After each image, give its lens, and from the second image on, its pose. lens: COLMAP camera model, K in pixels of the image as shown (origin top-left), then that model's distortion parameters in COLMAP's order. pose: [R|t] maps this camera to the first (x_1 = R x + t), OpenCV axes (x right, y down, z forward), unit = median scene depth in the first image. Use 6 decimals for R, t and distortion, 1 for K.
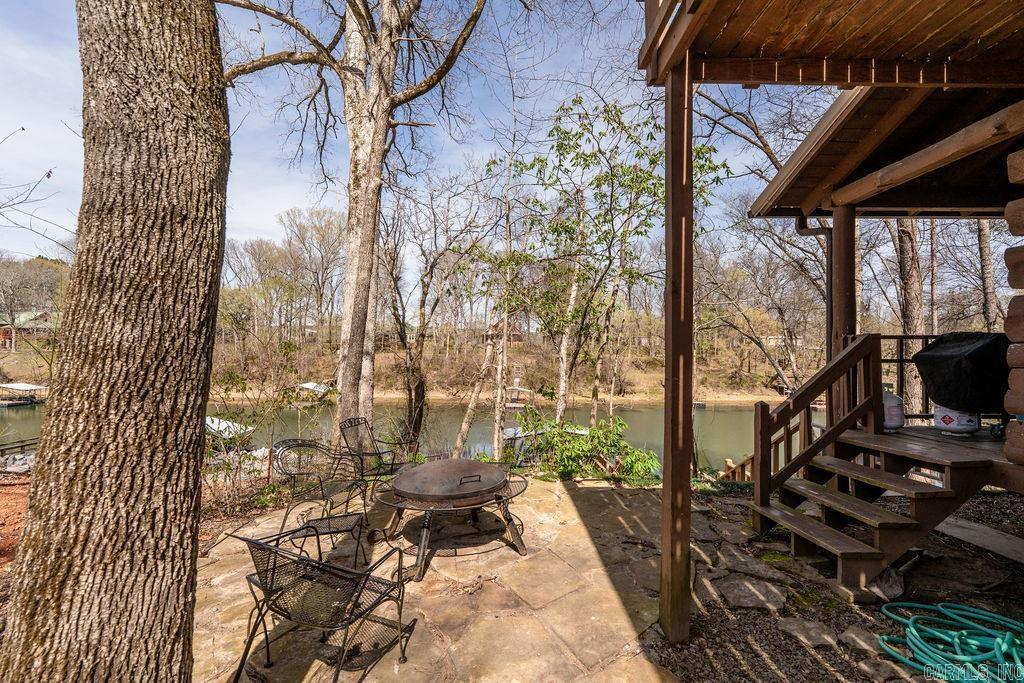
lens RADIAL K [[453.8, 0, 515.9], [0, 453.8, 337.4], [0, 0, 1]] dist [-0.003914, 0.000763]
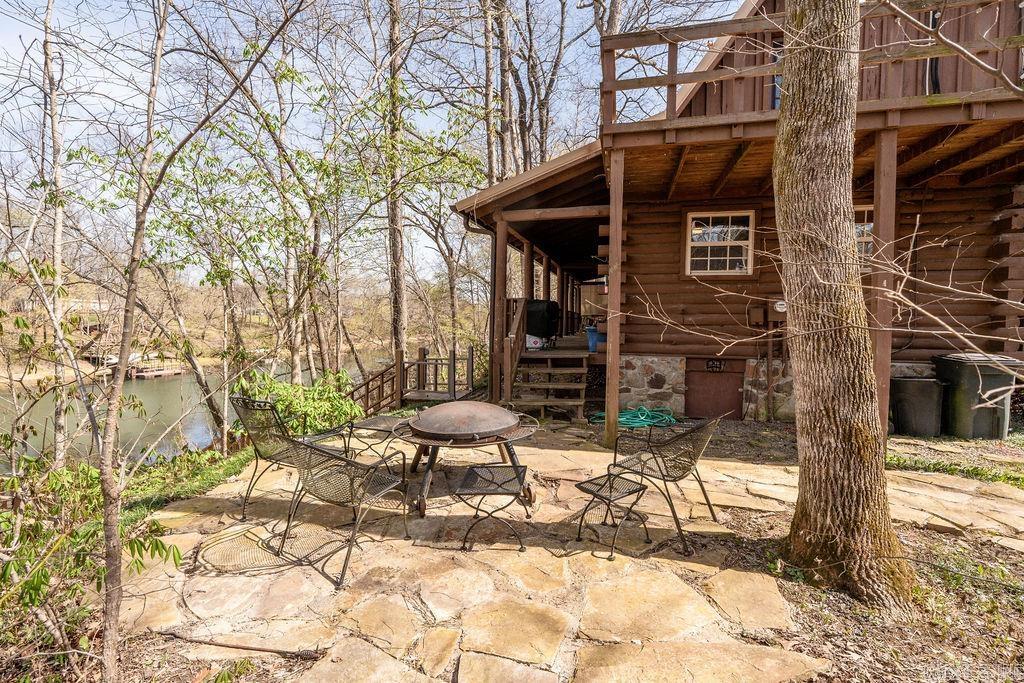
lens RADIAL K [[453.8, 0, 507.5], [0, 453.8, 343.8], [0, 0, 1]] dist [-0.003914, 0.000763]
pose [[0.253545, -0.060400, 0.965436, -1.009453], [-0.026678, 0.997232, 0.069395, 0.050591], [-0.966956, -0.043350, 0.251232, 0.601655]]
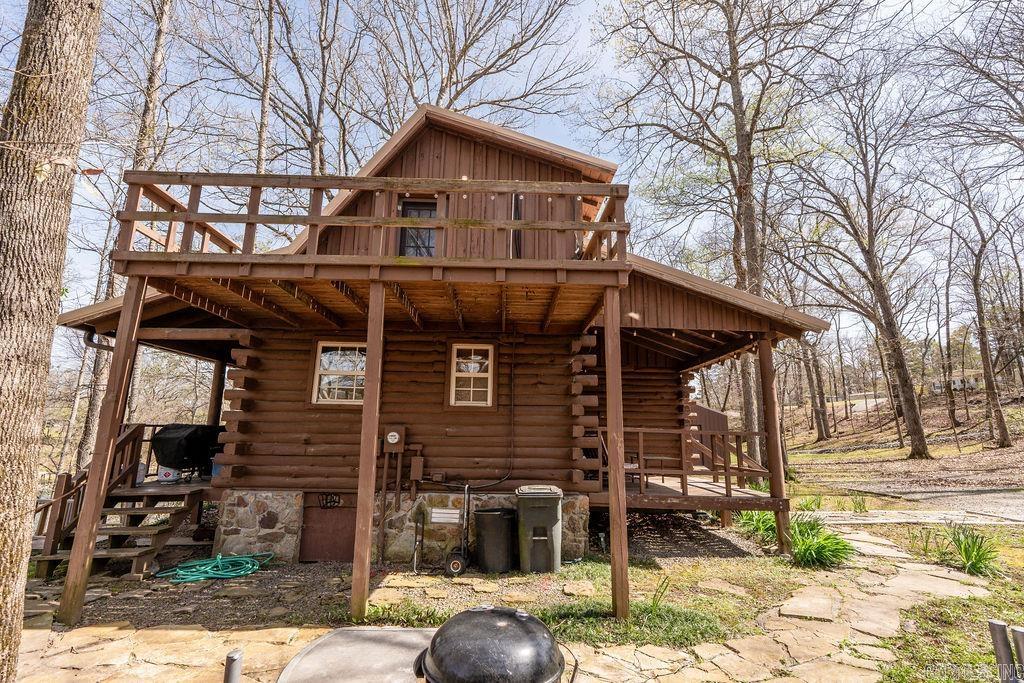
lens RADIAL K [[453.8, 0, 506.7], [0, 453.8, 343.1], [0, 0, 1]] dist [-0.003914, 0.000763]
pose [[-0.010504, 0.196133, 0.980521, -0.862819], [-0.035387, 0.979888, -0.196386, -0.019102], [-0.999318, -0.036760, -0.003352, -0.282499]]
